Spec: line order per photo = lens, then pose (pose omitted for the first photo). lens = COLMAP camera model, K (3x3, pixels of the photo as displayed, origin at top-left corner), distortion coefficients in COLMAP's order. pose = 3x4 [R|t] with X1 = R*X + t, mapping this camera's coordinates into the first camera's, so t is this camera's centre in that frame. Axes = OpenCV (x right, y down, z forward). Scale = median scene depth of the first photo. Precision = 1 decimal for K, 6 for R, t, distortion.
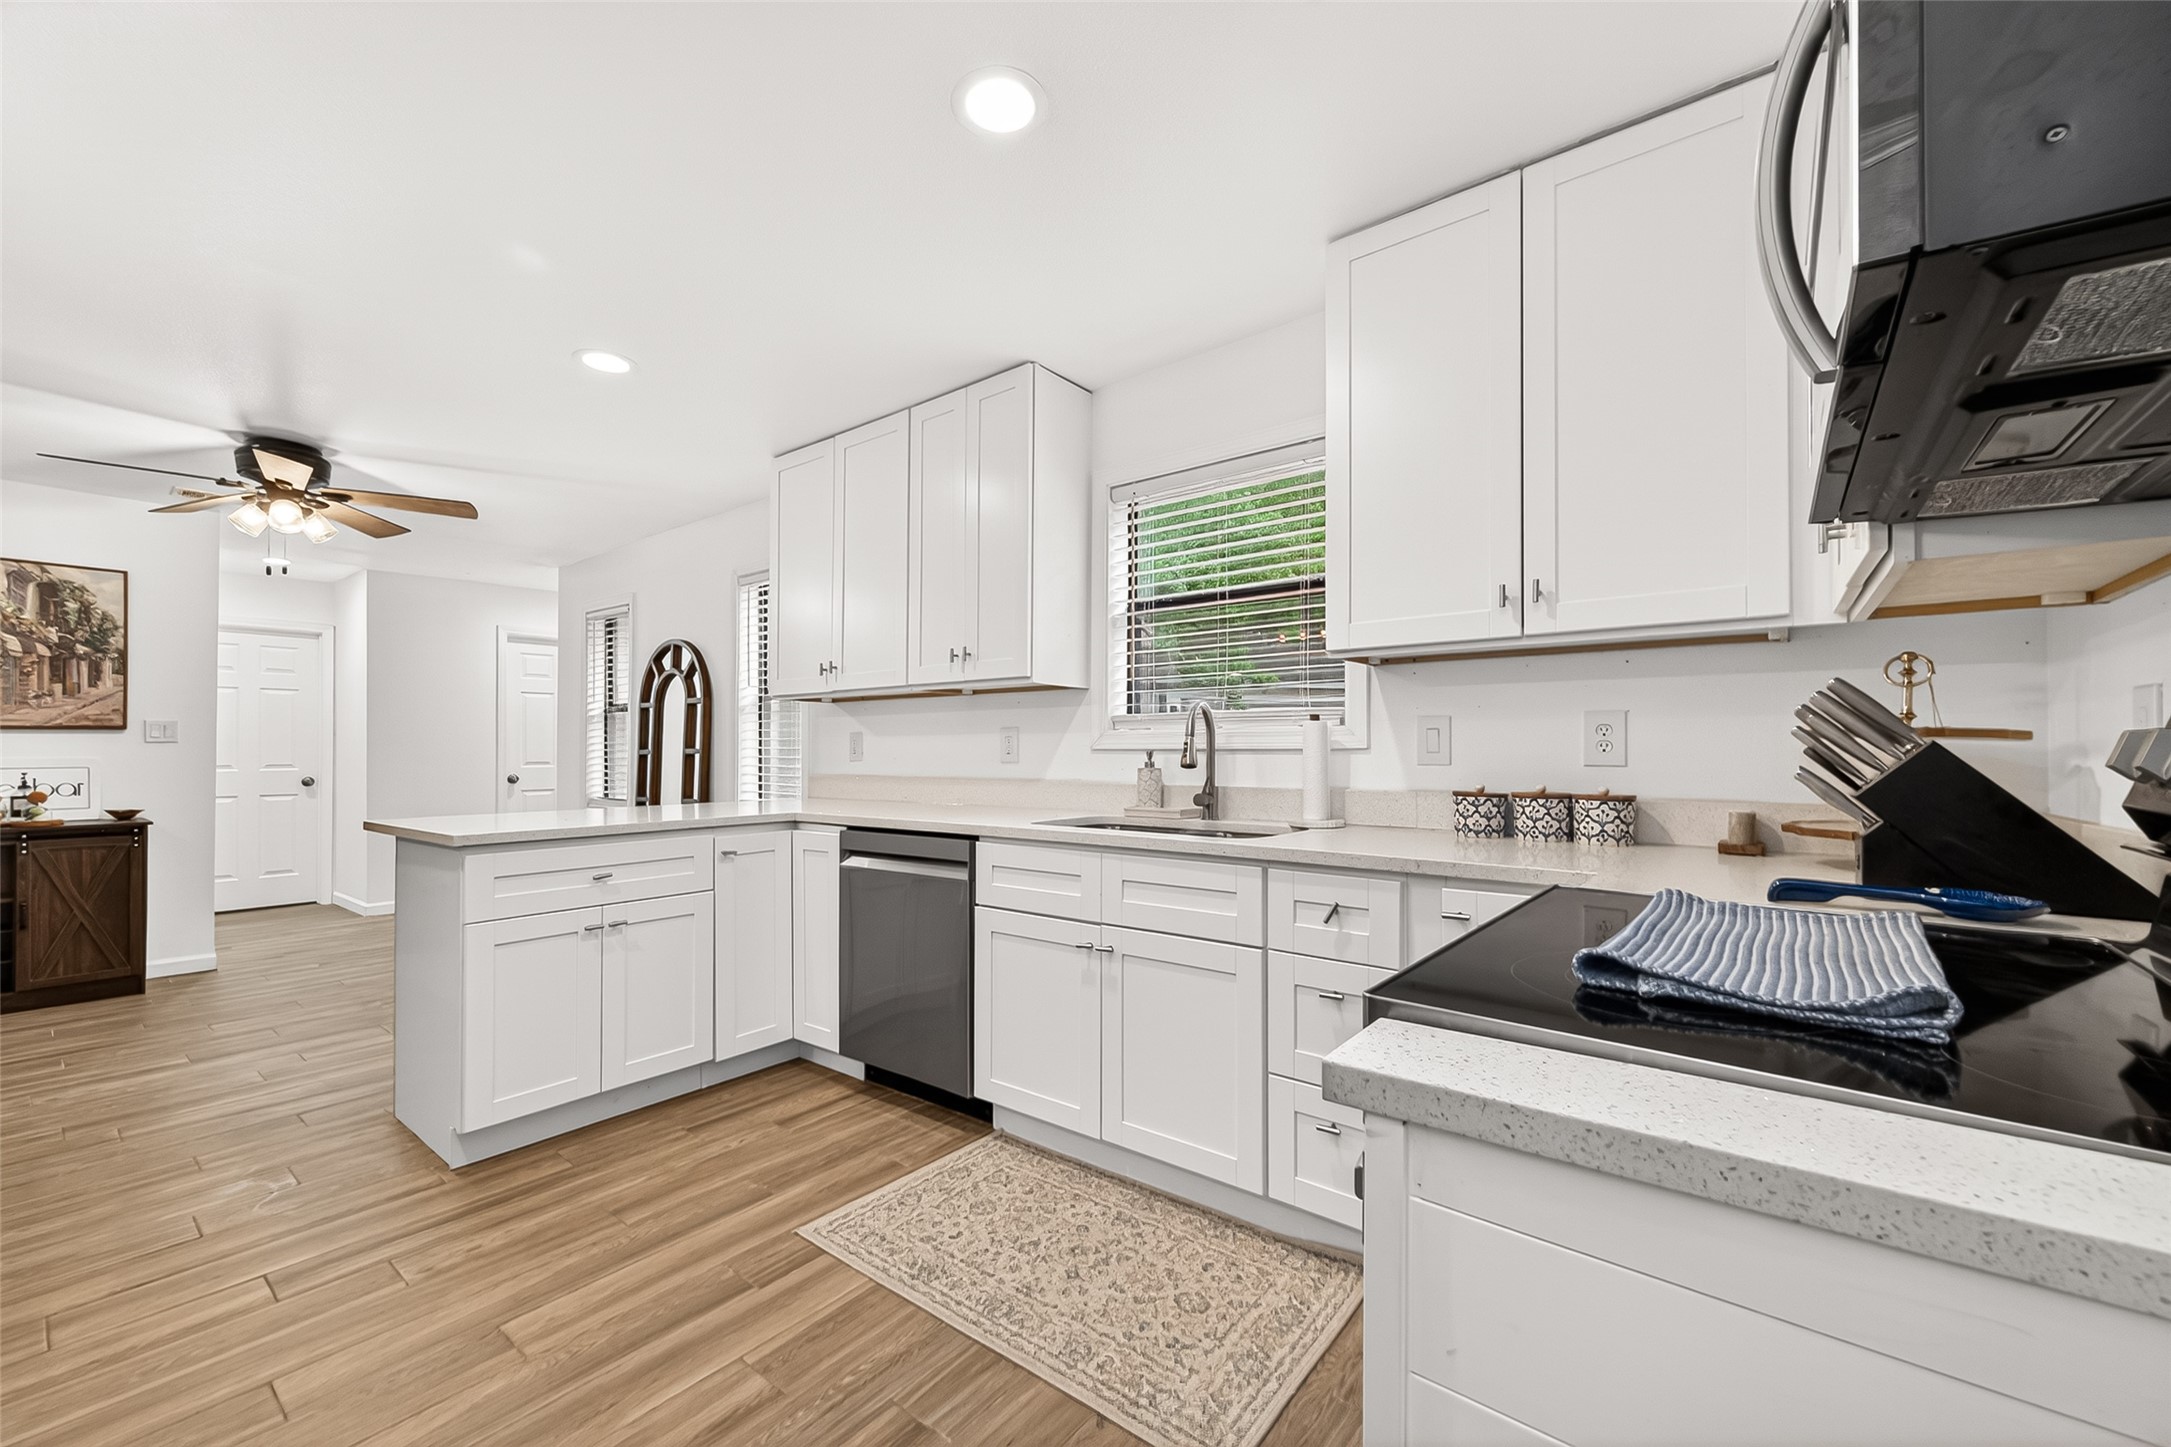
lens RADIAL K [[884.0, 0, 1081.2], [0, 884.0, 745.4], [0, 0, 1]] dist [-0.000718, 0.000041]
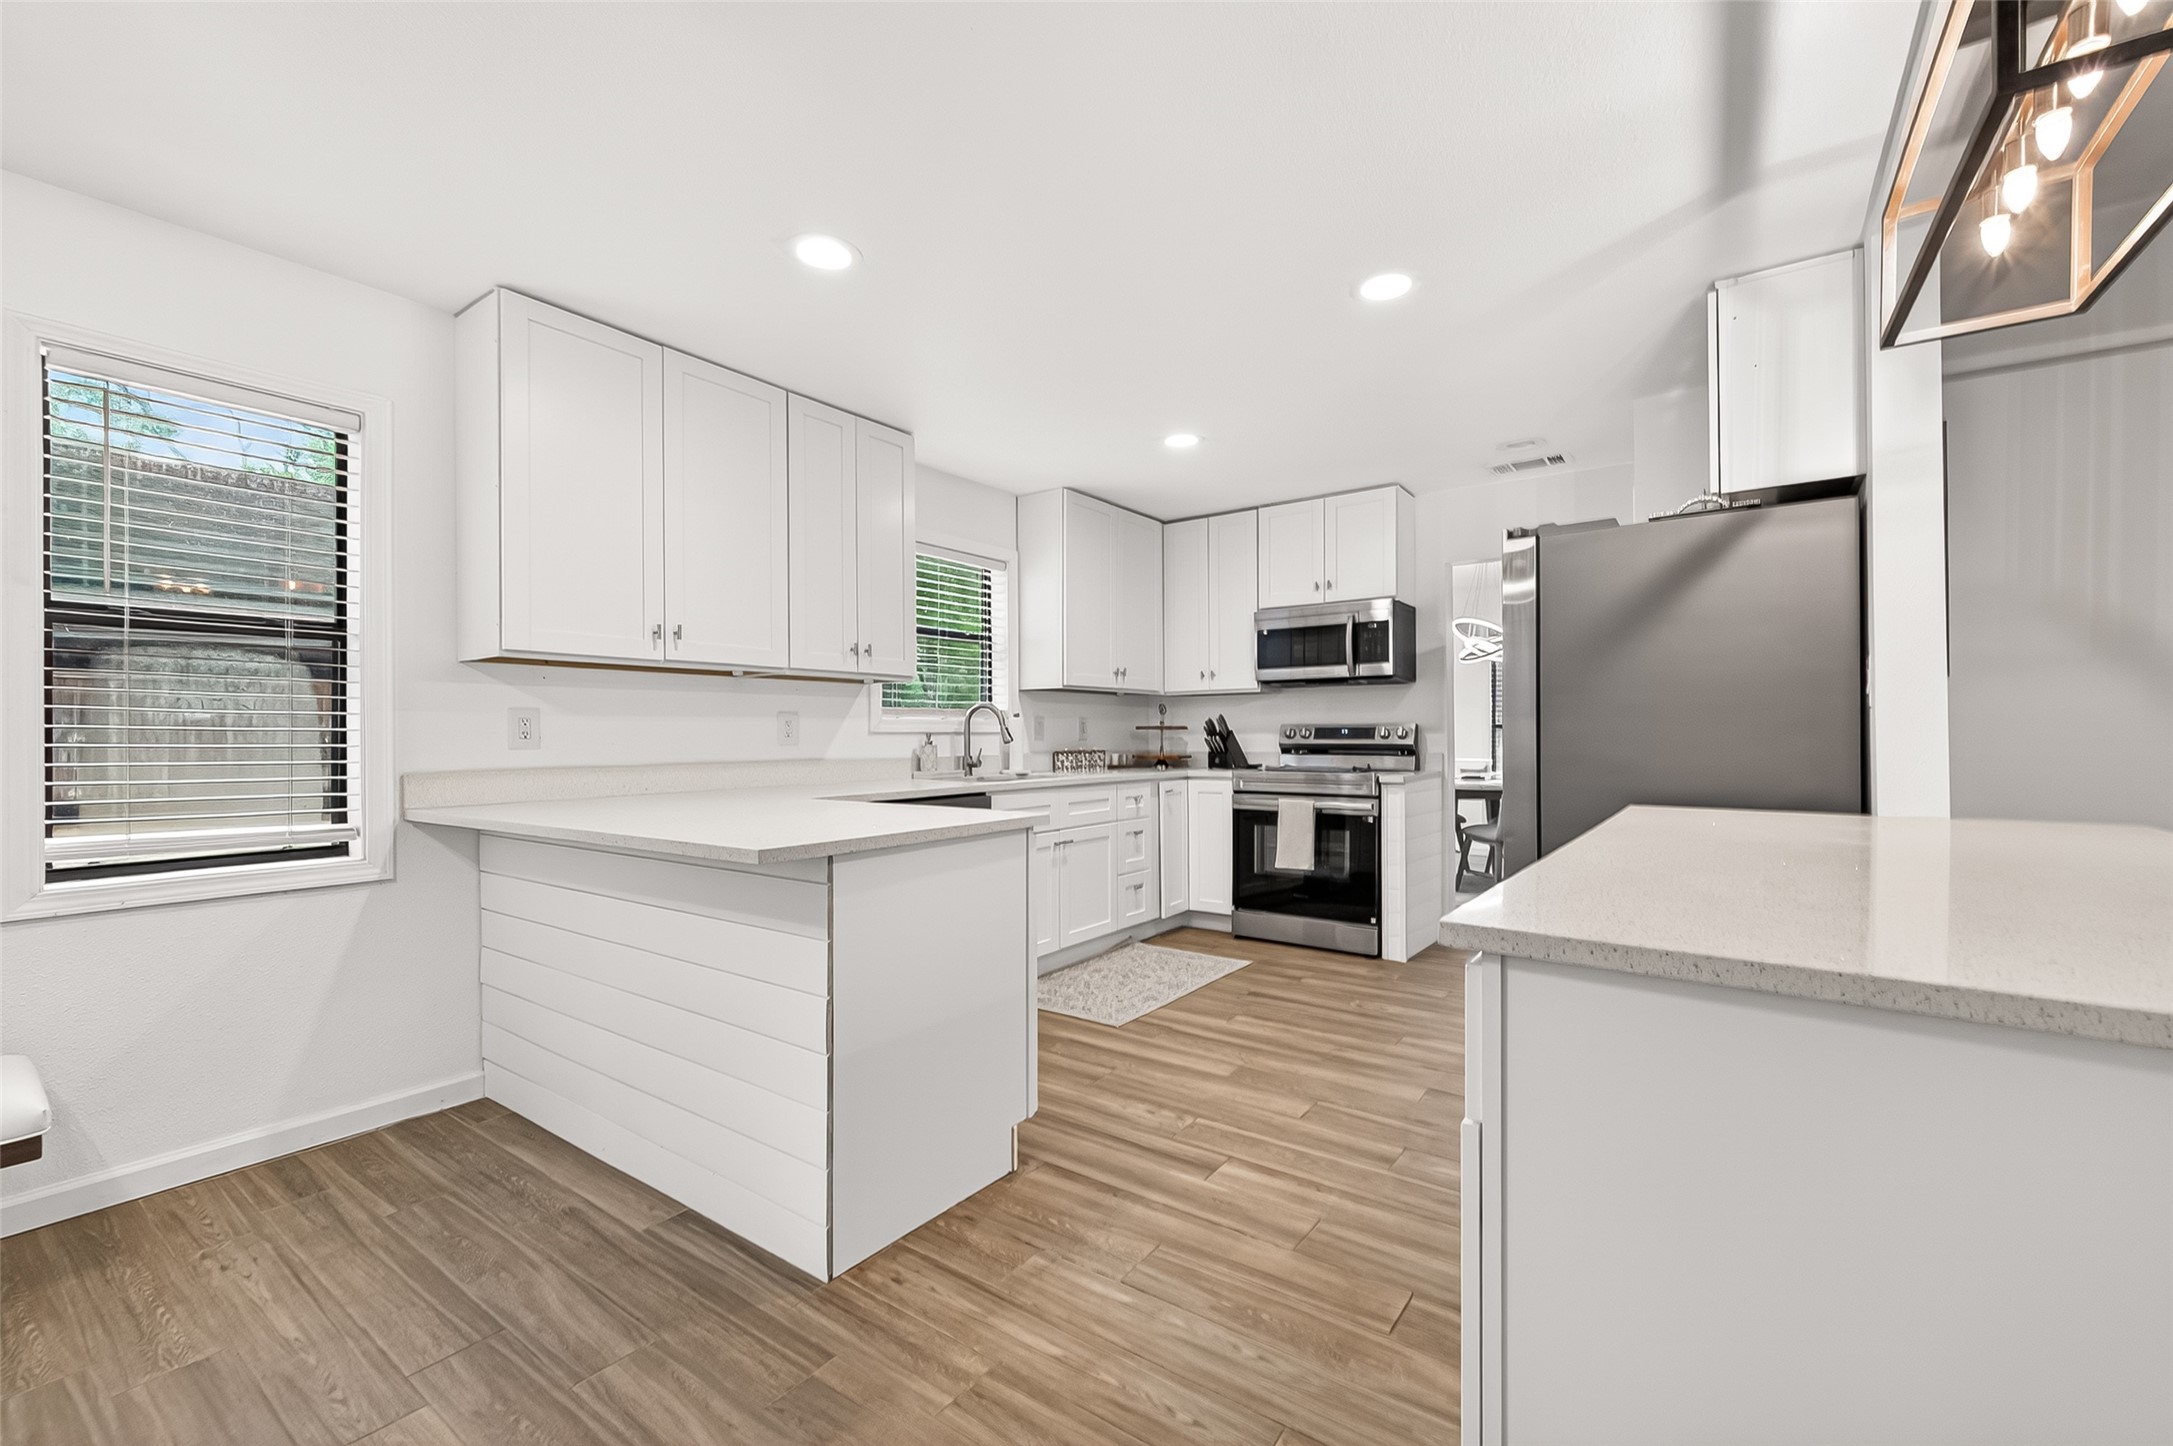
lens RADIAL K [[884.8, 0, 1082.2], [0, 884.8, 744.9], [0, 0, 1]] dist [-0.000718, 0.000041]
pose [[-0.045079, -0.010856, 0.998924, -1.868247], [-0.000978, 0.999941, 0.010823, 0.012046], [-0.998983, -0.000489, -0.045087, 1.090882]]
